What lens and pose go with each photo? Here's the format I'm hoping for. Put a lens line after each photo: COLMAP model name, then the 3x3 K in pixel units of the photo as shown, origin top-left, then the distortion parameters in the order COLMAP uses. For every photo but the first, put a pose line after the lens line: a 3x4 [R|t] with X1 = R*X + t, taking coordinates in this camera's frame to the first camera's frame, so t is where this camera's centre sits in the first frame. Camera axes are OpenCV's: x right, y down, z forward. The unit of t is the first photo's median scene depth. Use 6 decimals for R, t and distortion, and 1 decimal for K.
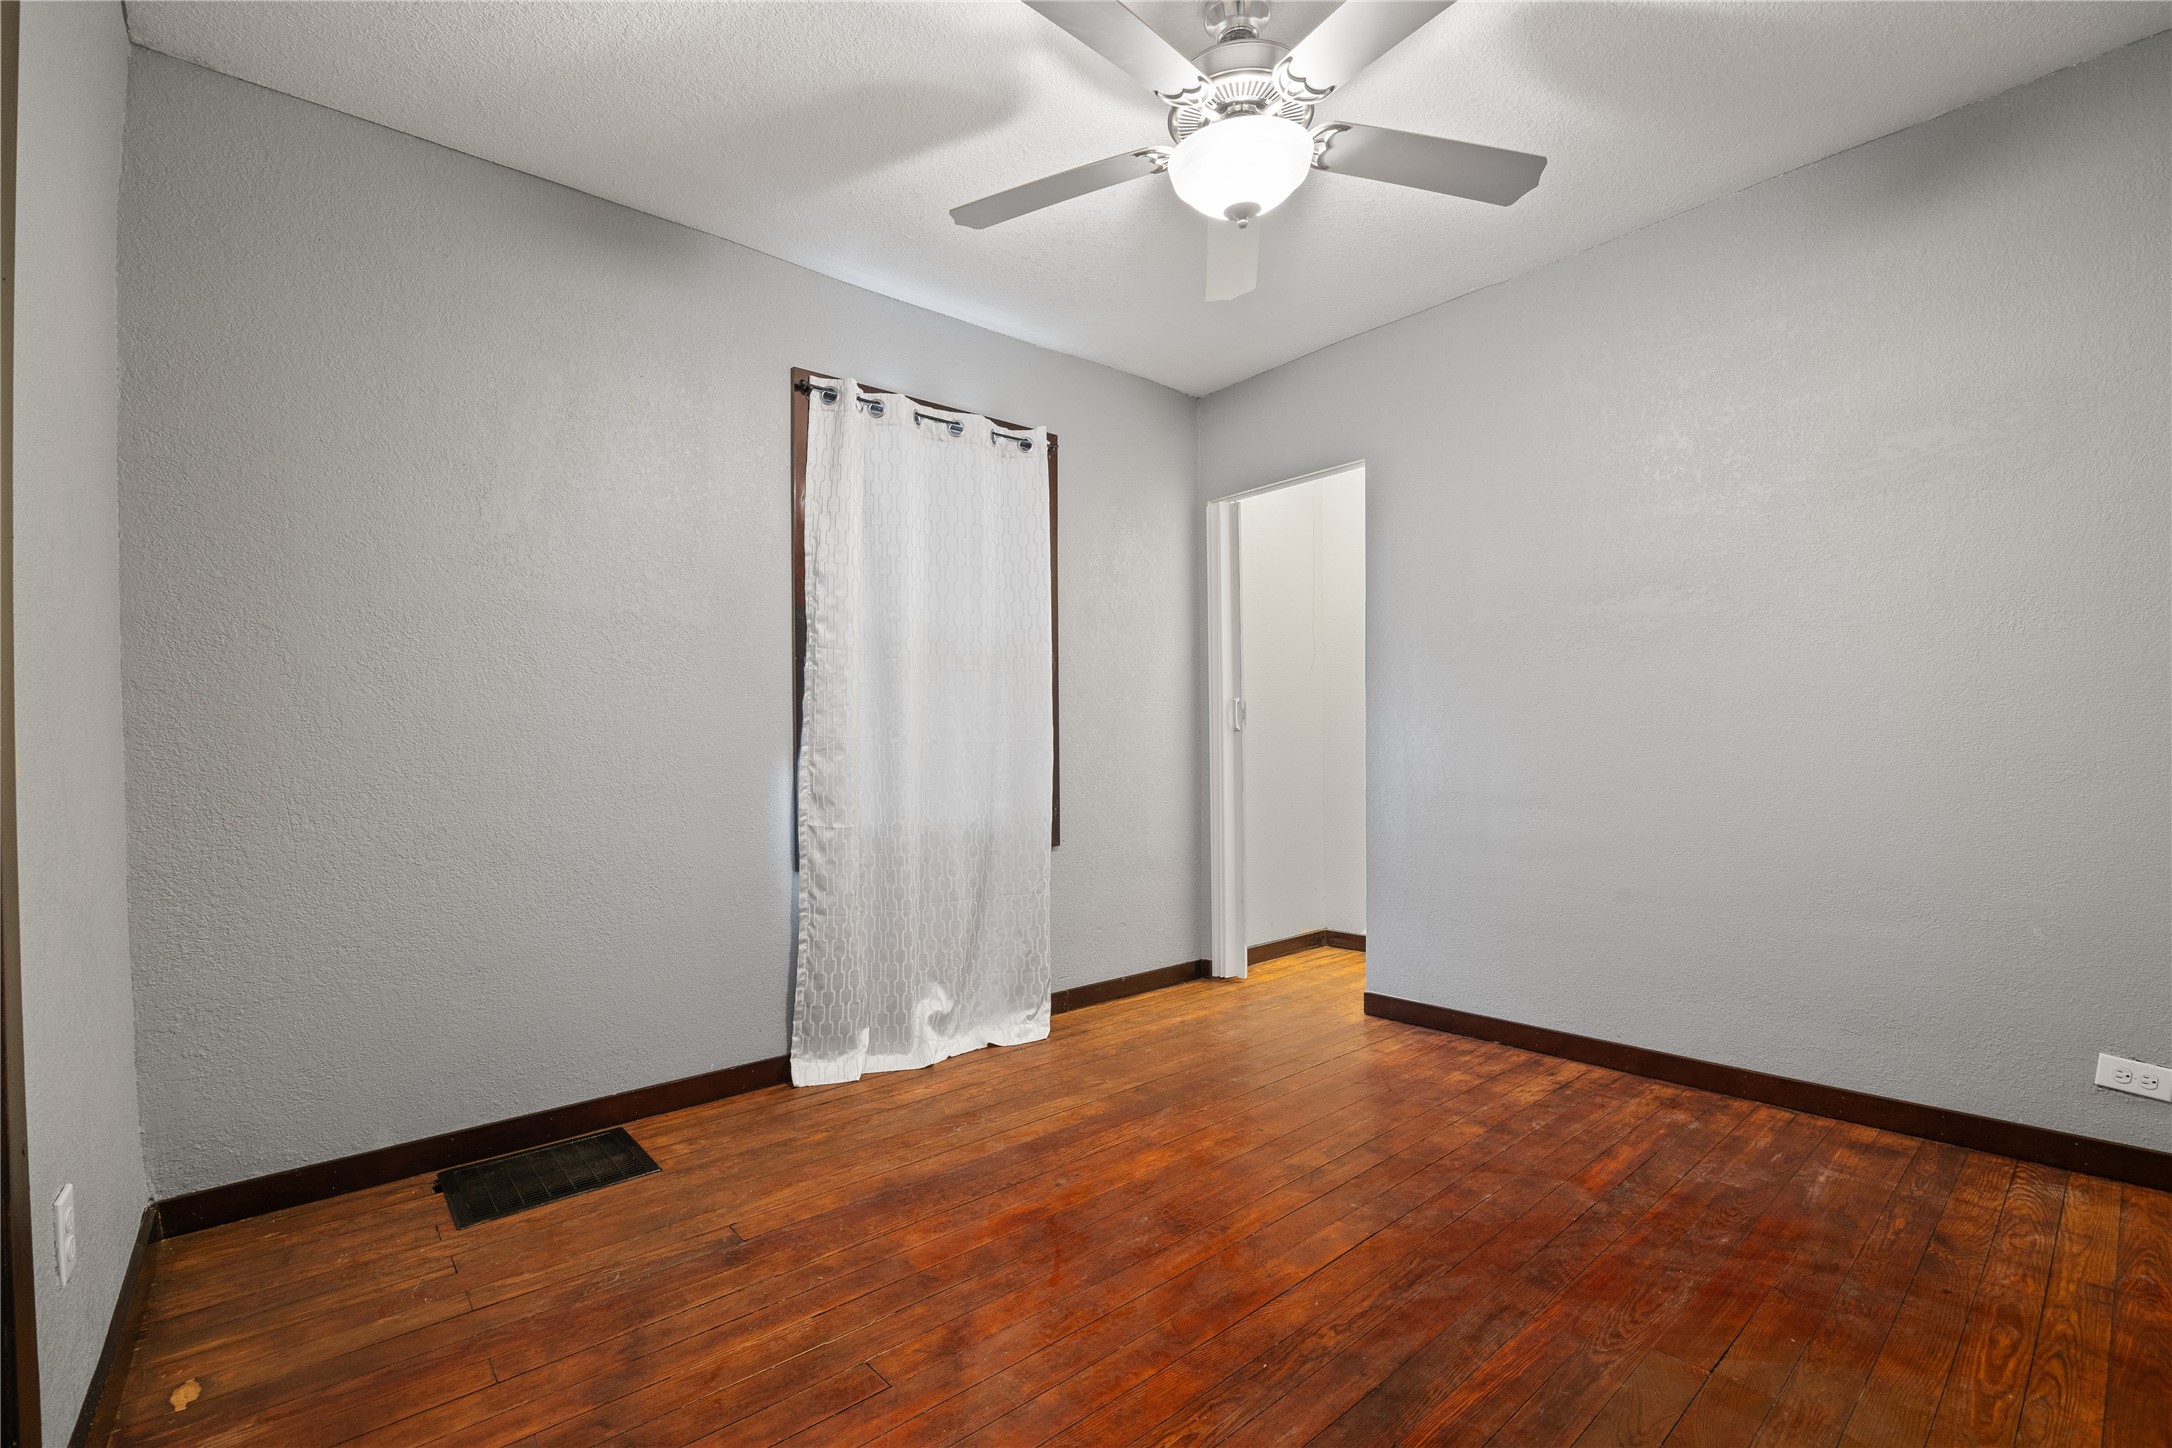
lens RADIAL K [[929.3, 0, 1086.0], [0, 929.3, 724.0], [0, 0, 1]] dist [-0.016198, 0.000444]
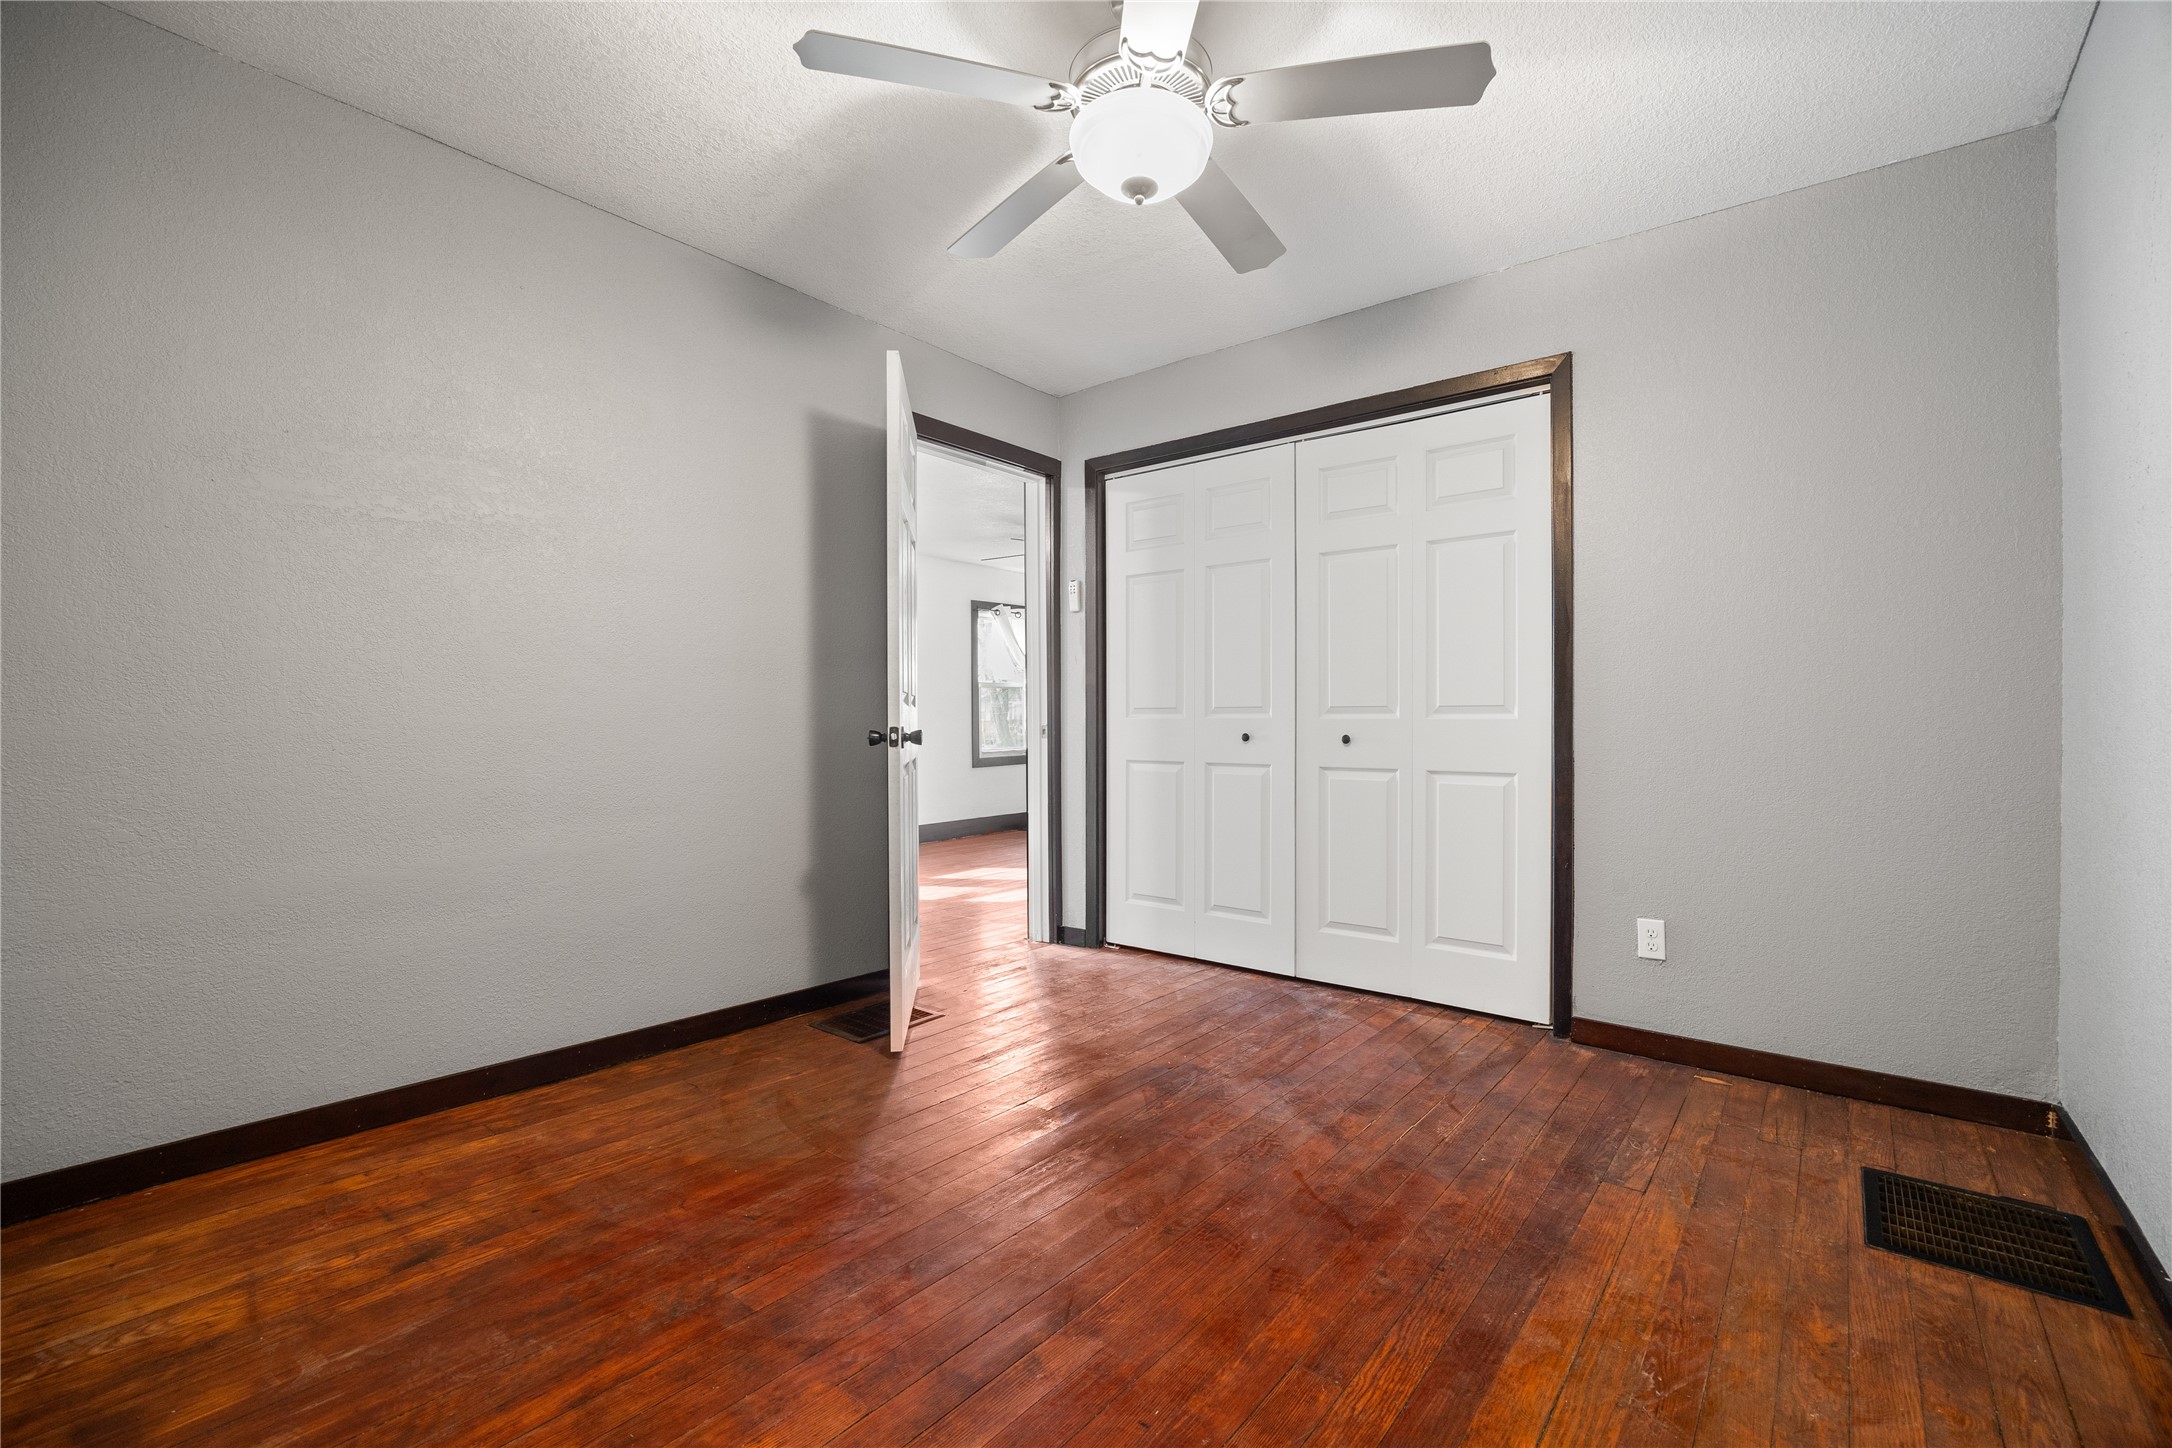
lens RADIAL K [[929.3, 0, 1086.0], [0, 929.3, 724.0], [0, 0, 1]] dist [-0.016198, 0.000444]
pose [[-0.984178, 0.014036, -0.176623, 0.394147], [0.017322, 0.999704, -0.017080, 0.038865], [0.176332, -0.019869, -0.984130, 1.937349]]
